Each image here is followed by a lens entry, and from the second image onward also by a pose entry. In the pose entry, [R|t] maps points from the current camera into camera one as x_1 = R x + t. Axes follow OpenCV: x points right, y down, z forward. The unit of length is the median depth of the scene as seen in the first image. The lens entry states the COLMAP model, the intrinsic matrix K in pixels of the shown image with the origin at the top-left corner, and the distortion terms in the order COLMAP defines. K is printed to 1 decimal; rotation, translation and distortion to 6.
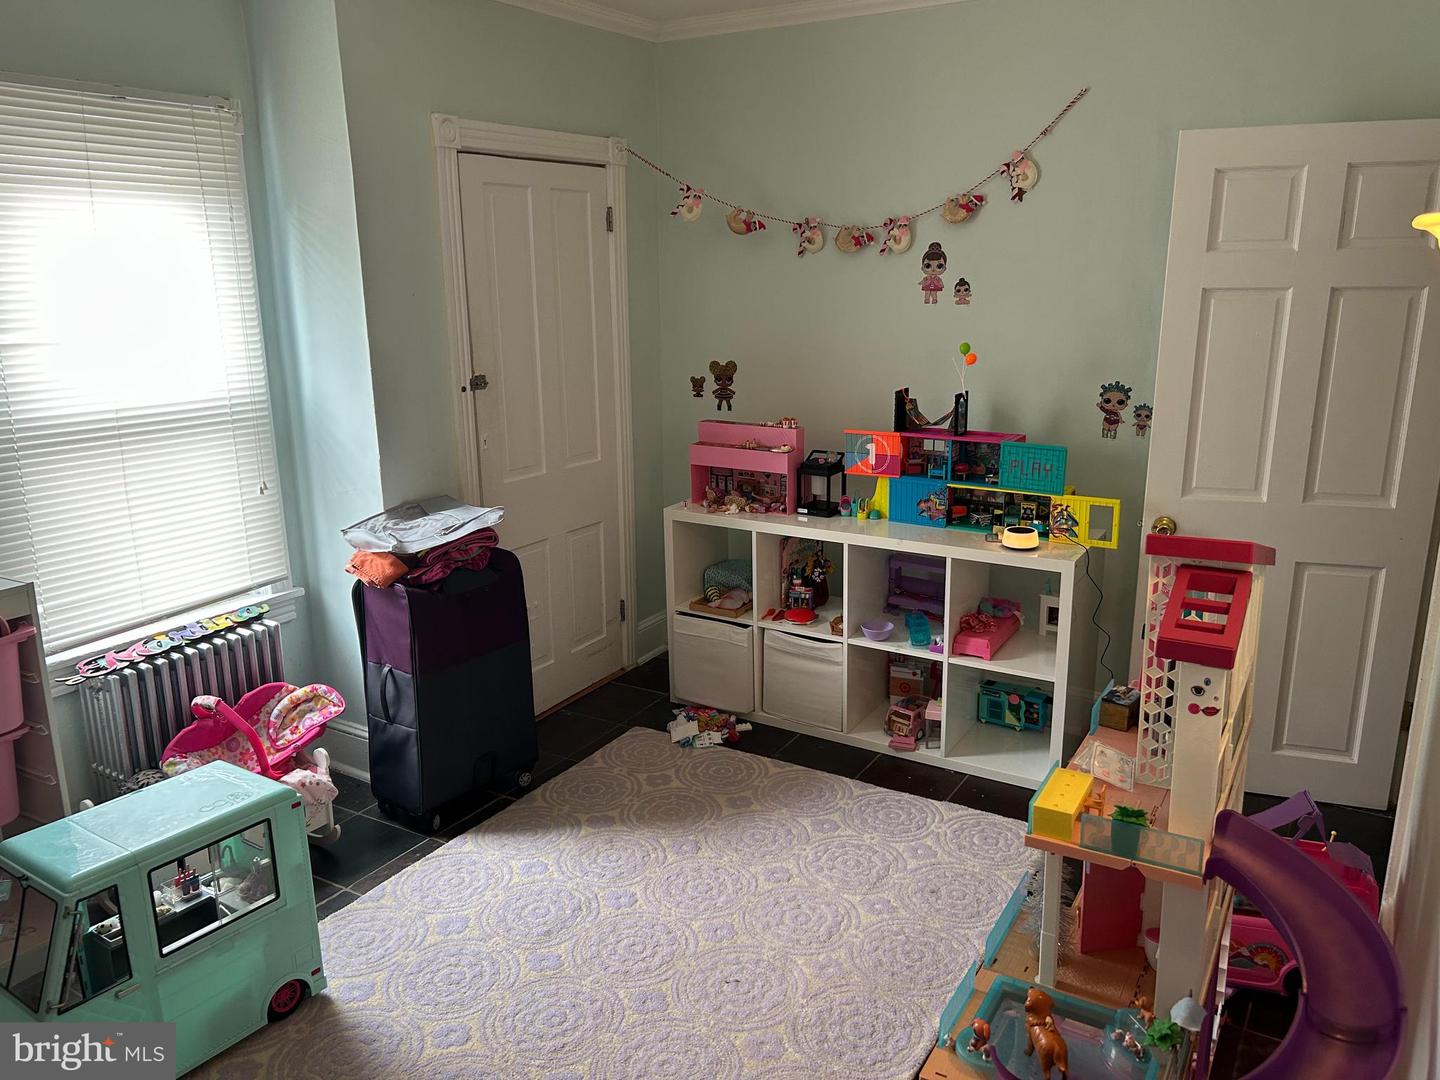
lens RADIAL K [[1096.6, 0, 722.3], [0, 1096.6, 564.7], [0, 0, 1]] dist [-0.008028, -0.005309]
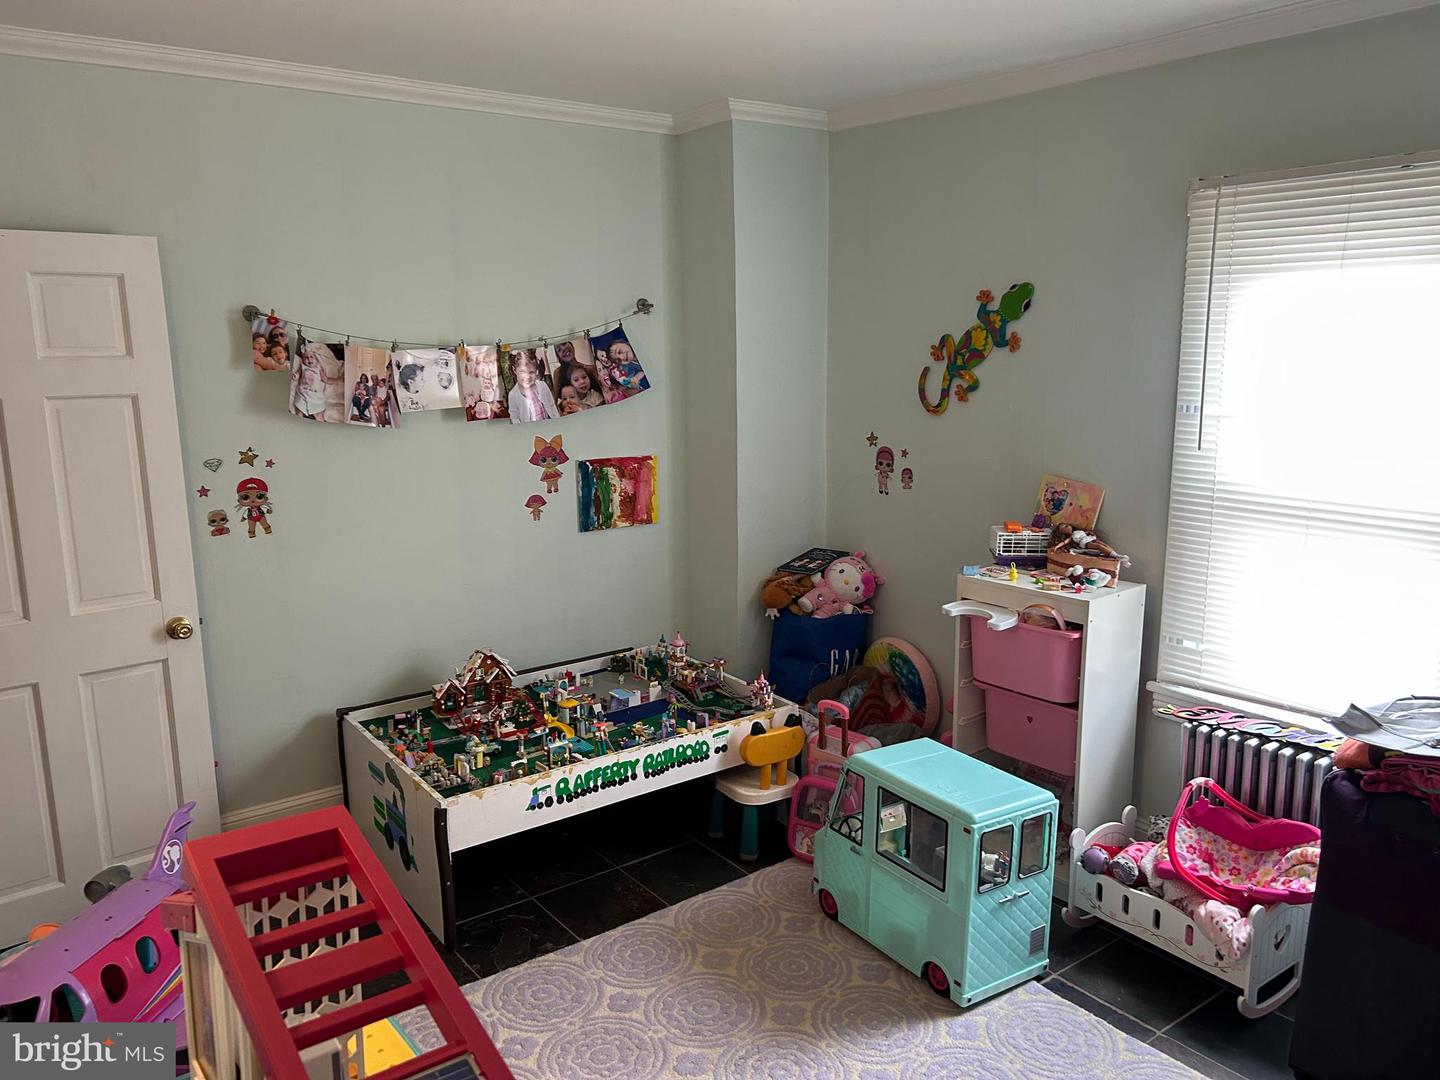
lens RADIAL K [[1084.1, 0, 721.7], [0, 1084.1, 556.9], [0, 0, 1]] dist [0.086478, -0.096589]
pose [[-0.371604, 0.194357, -0.907819, 0.484552], [-0.227999, 0.928789, 0.292176, -0.225599], [0.899959, 0.315556, -0.300829, 0.740279]]
